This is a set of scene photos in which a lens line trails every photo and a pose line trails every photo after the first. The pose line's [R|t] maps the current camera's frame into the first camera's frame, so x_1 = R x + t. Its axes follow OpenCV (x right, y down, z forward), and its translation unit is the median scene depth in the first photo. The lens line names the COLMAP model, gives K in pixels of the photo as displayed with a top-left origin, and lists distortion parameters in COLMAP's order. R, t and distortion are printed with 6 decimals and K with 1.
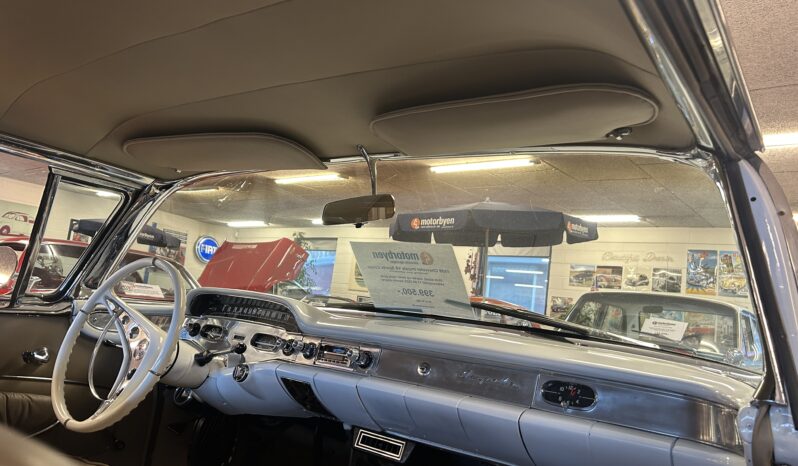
lens RADIAL K [[603.2, 0, 399.0], [0, 603.2, 233.0], [0, 0, 1]] dist [0.002381, -0.000620]
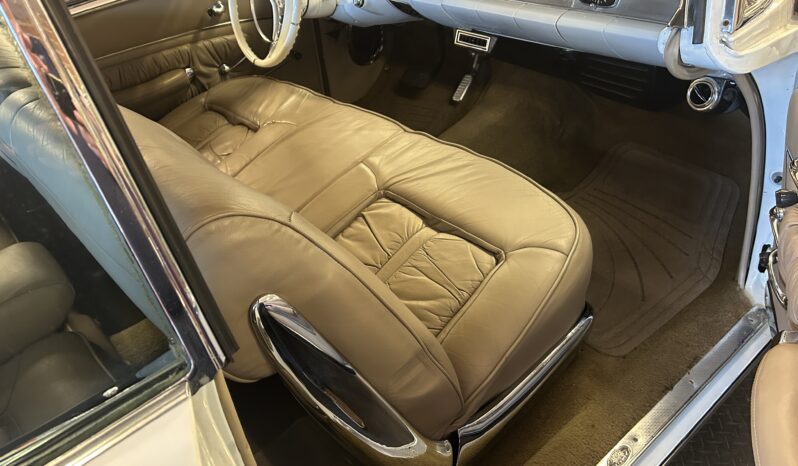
lens RADIAL K [[603.2, 0, 399.0], [0, 603.2, 233.0], [0, 0, 1]] dist [0.002381, -0.000620]
pose [[0.946682, -0.048767, -0.318458, 0.209929], [0.251959, 0.728080, 0.637508, -0.211883], [0.200774, -0.683755, 0.701547, -0.219923]]
